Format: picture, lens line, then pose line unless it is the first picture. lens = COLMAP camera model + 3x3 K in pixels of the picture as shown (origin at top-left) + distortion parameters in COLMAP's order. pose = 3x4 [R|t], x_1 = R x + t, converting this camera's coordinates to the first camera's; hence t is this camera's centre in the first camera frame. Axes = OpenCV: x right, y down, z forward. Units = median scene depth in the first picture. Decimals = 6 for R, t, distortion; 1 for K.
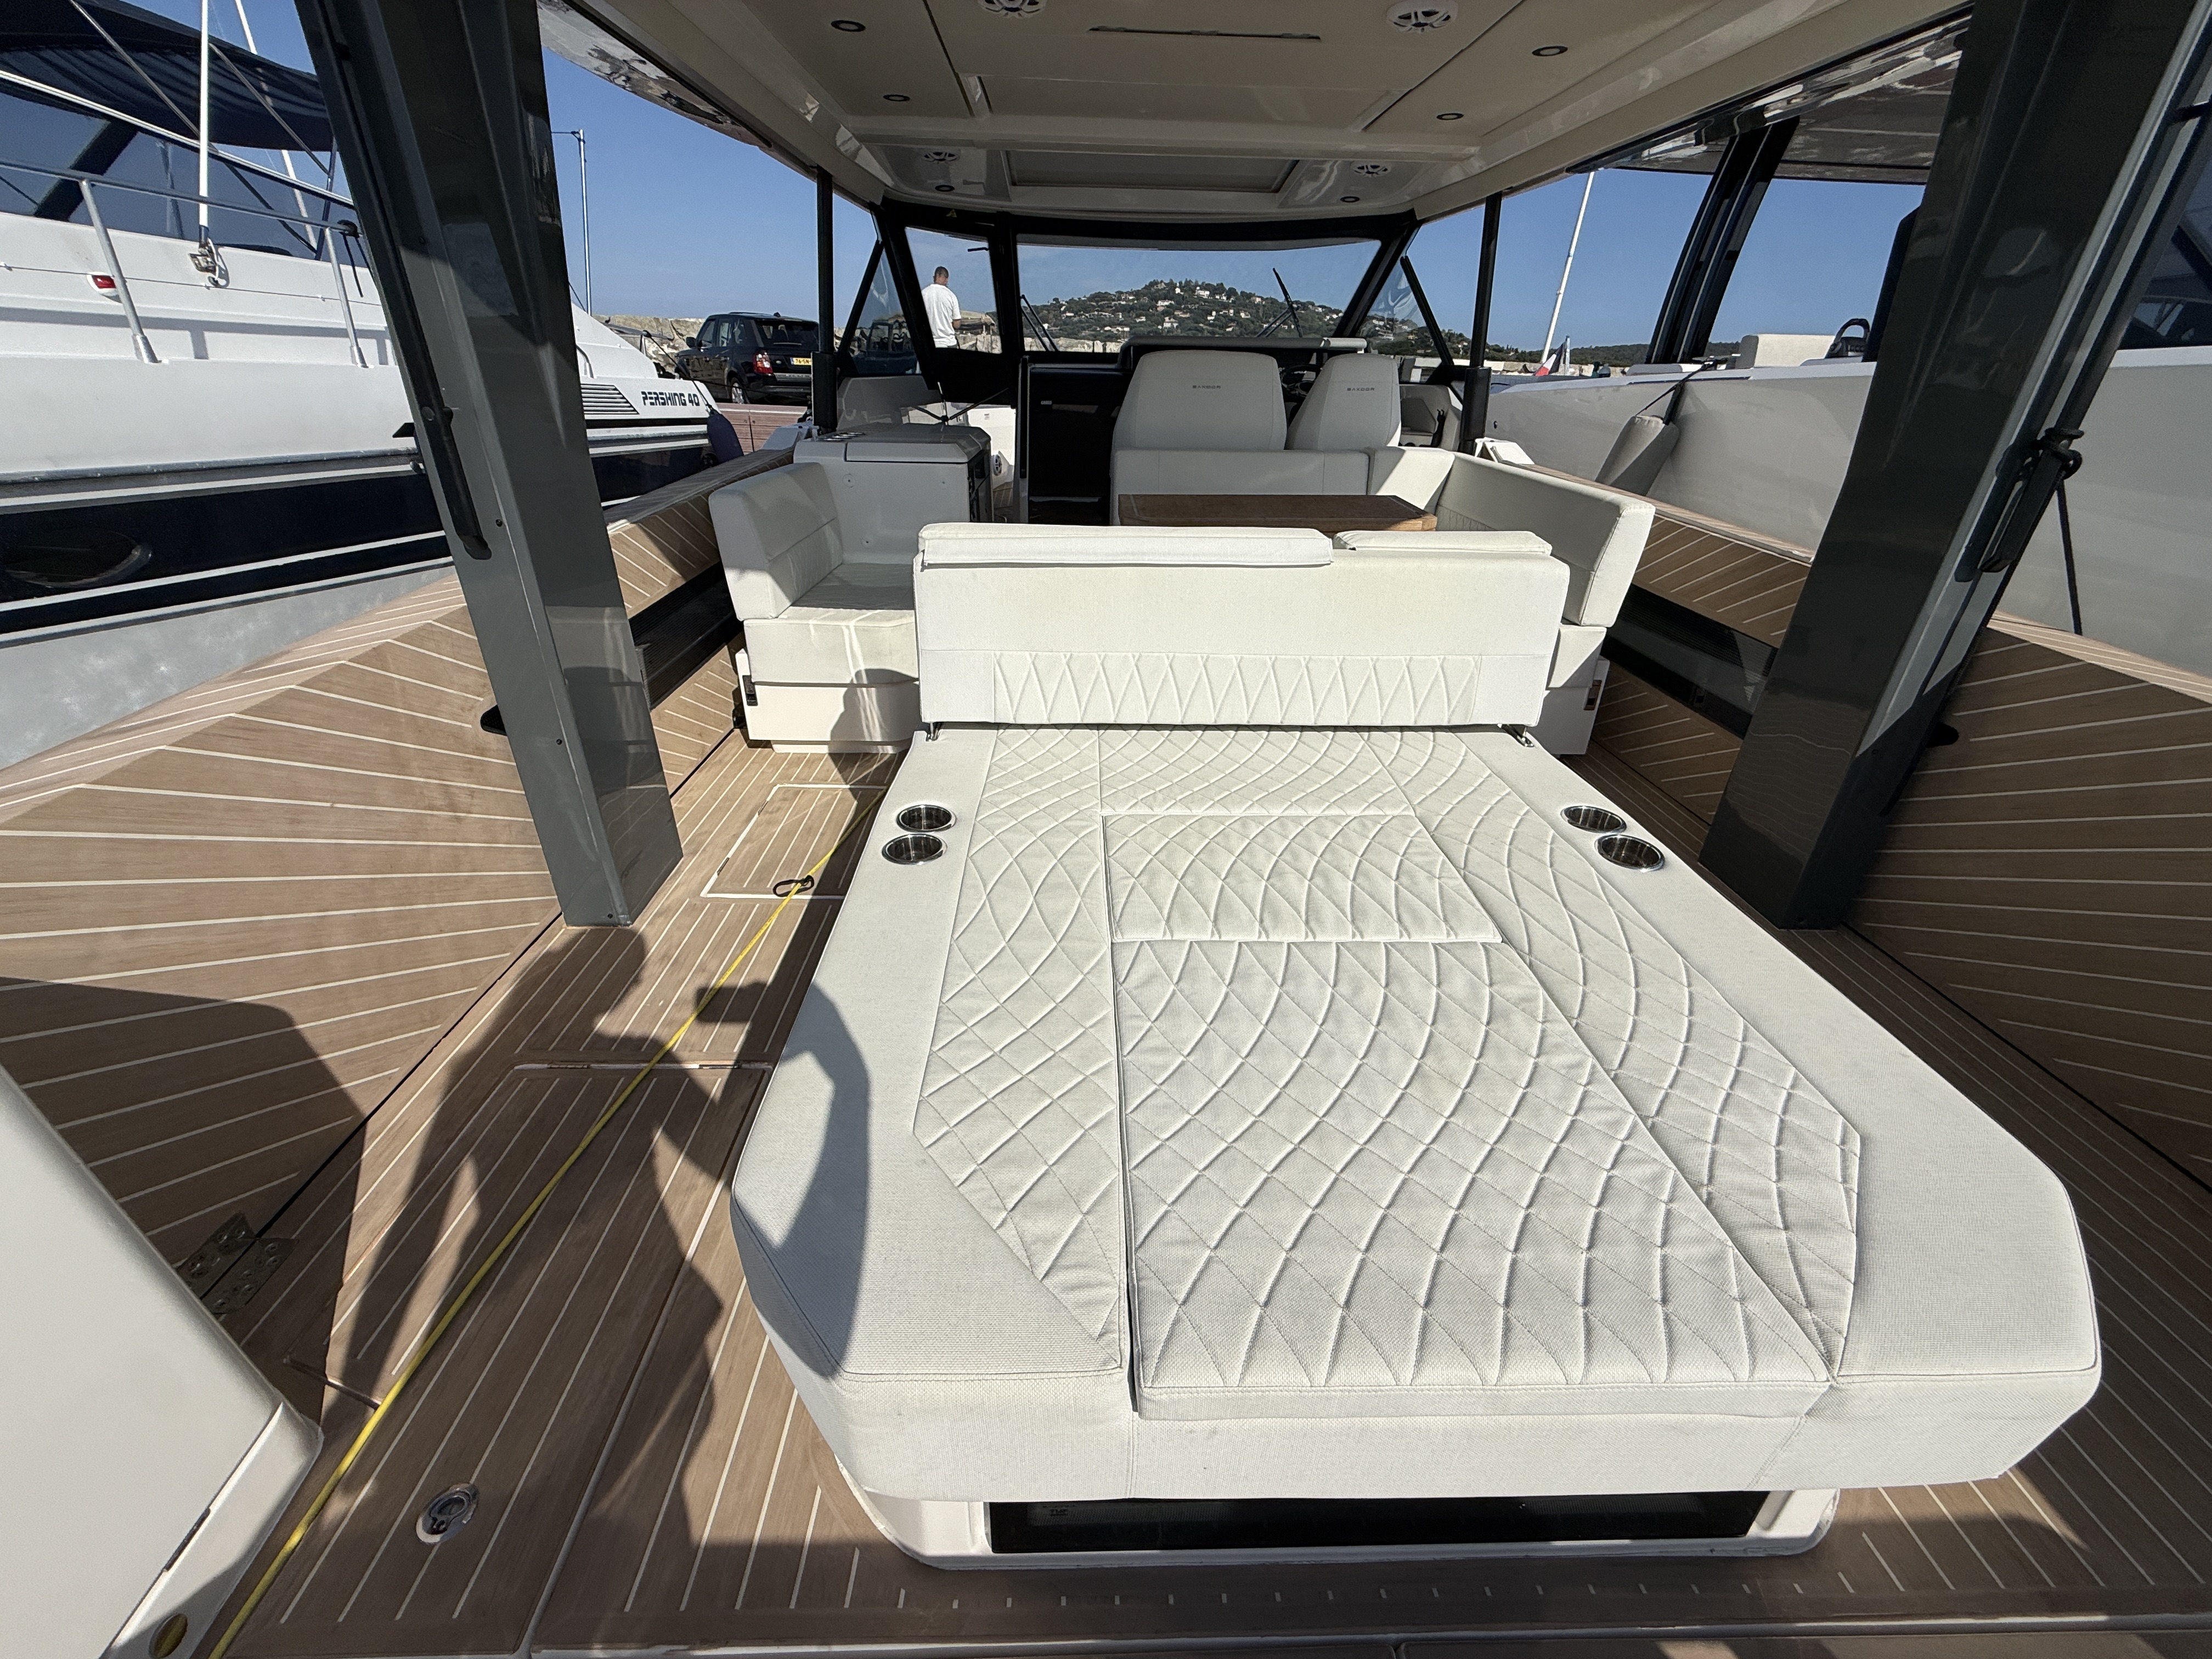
lens RADIAL K [[889.0, 0, 1102.5], [0, 889.0, 829.3], [0, 0, 1]] dist [-0.001666, -0.000297]
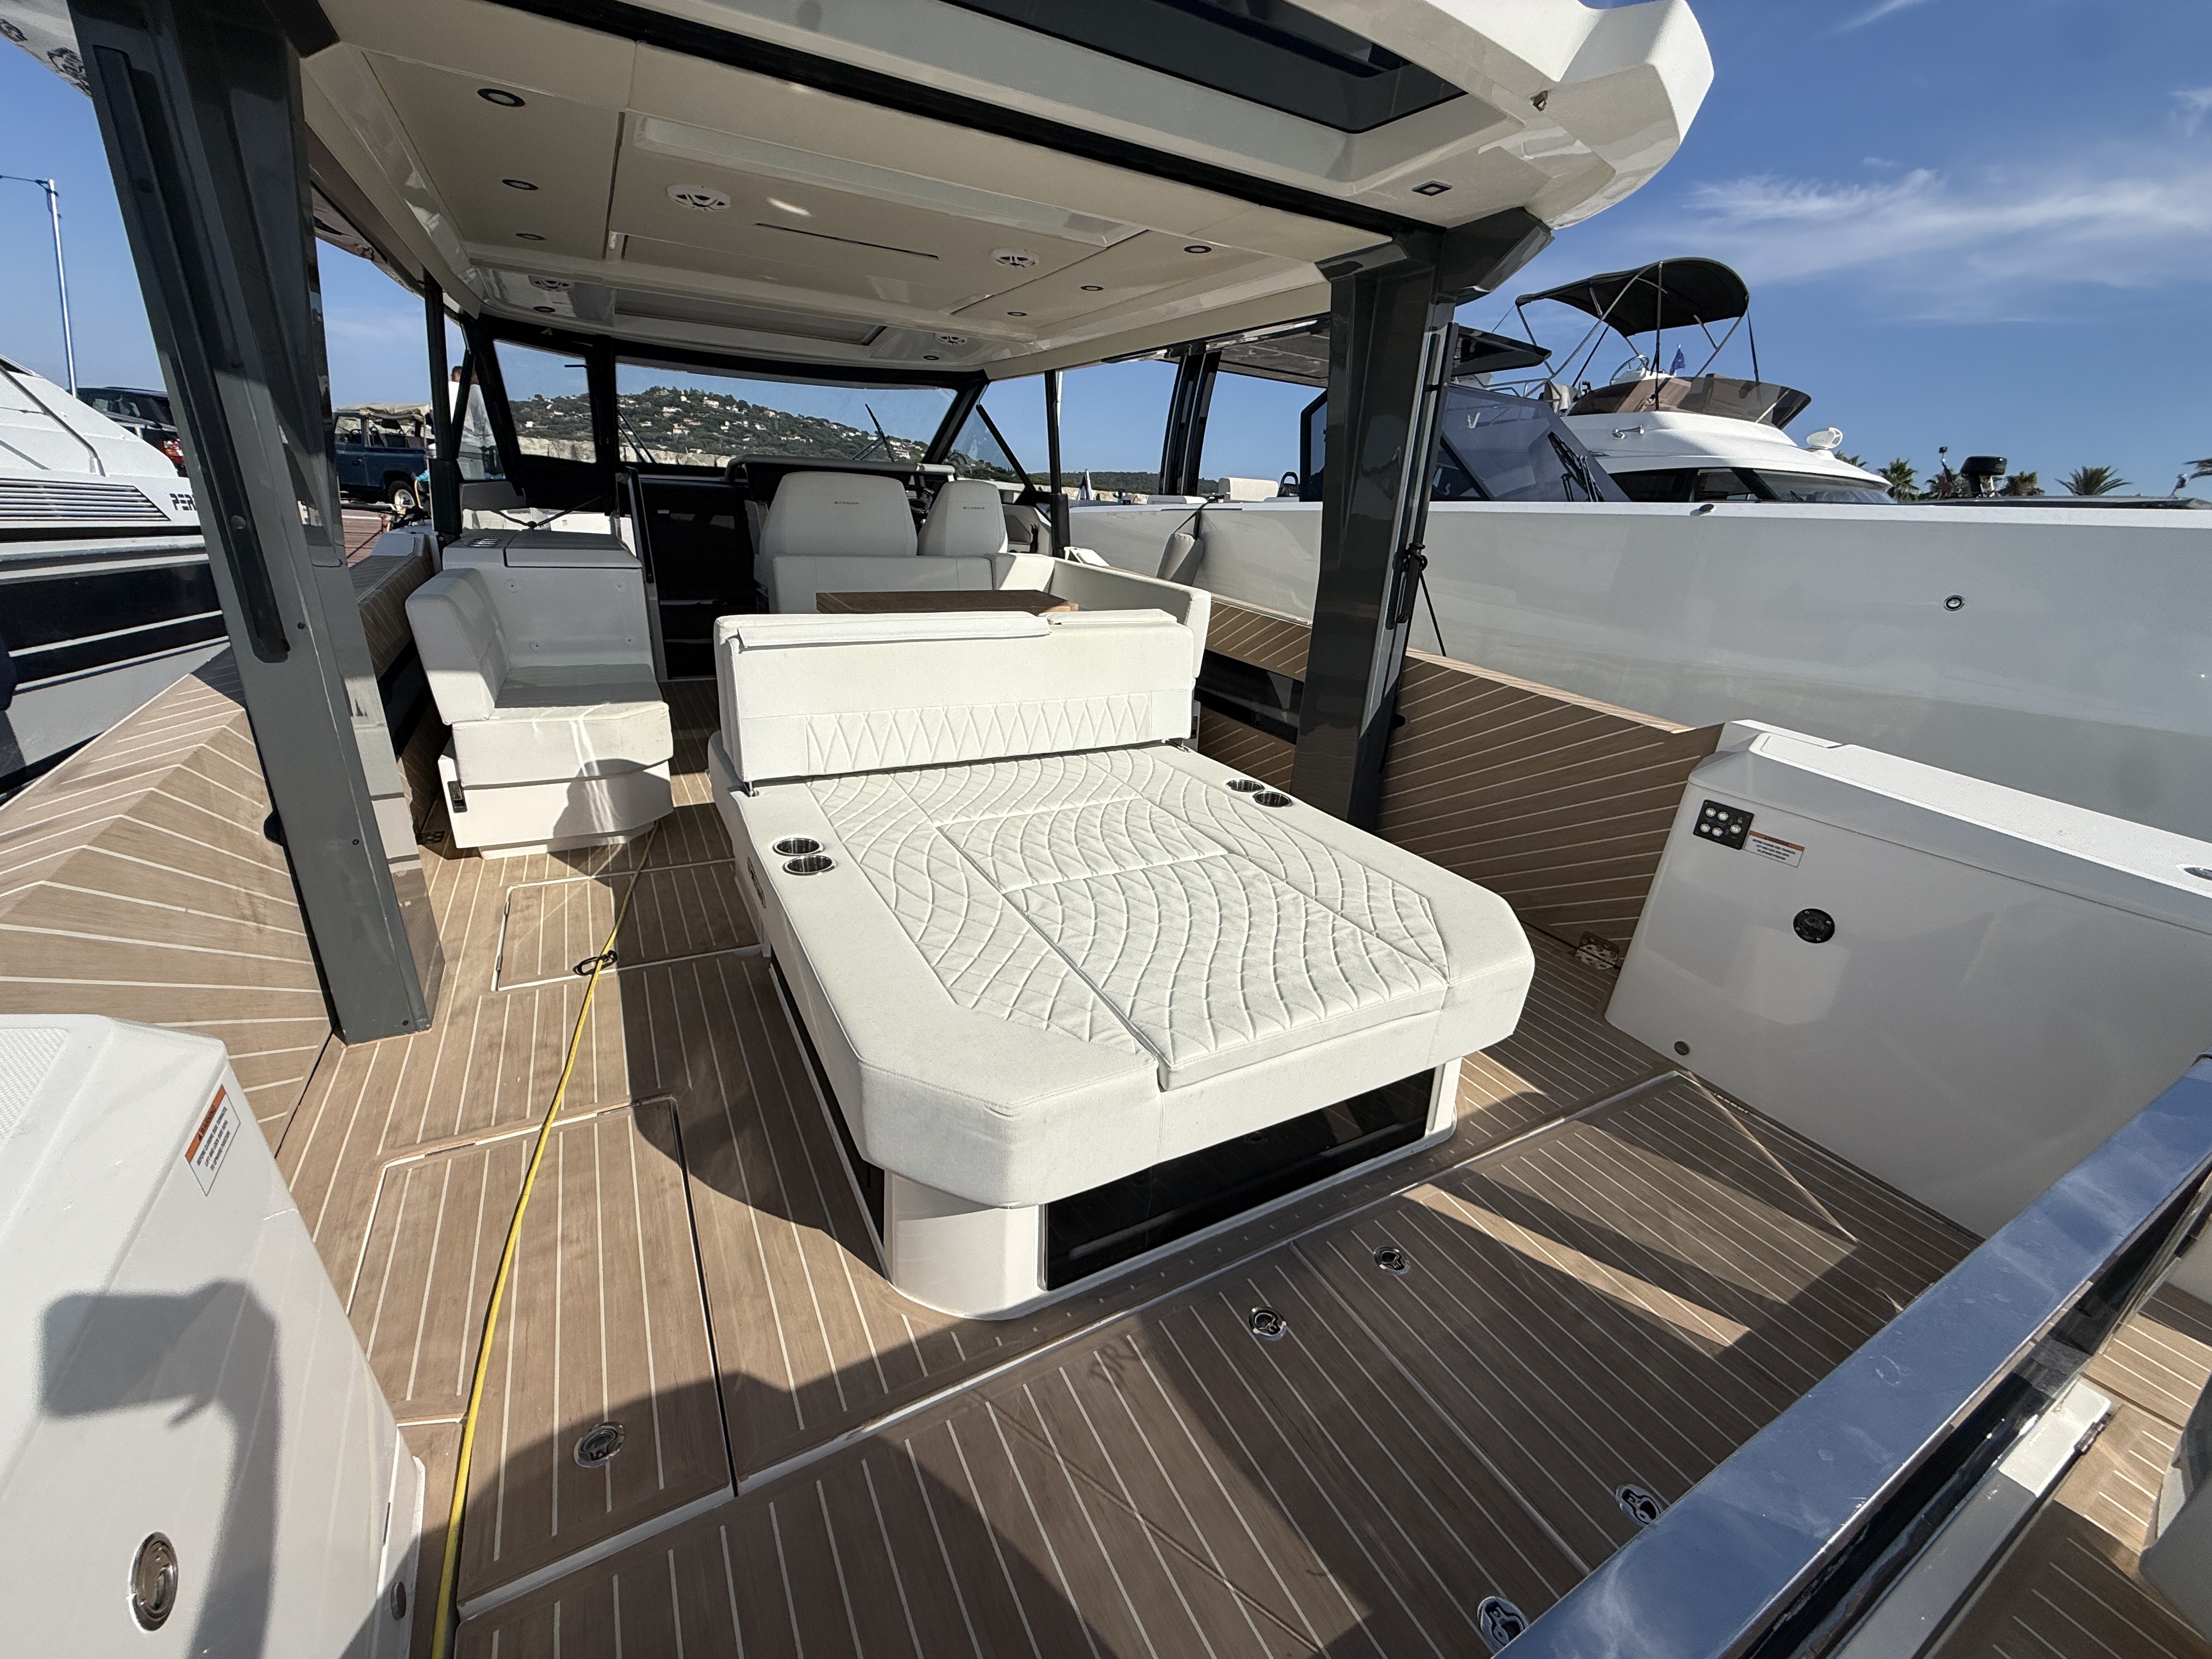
lens RADIAL K [[889.0, 0, 1102.5], [0, 889.0, 829.3], [0, 0, 1]] dist [-0.001666, -0.000297]
pose [[0.887480, -0.136177, 0.440268, -0.220440], [0.181659, 0.981364, -0.062643, 0.070756], [-0.423533, 0.135573, 0.895679, -0.165062]]
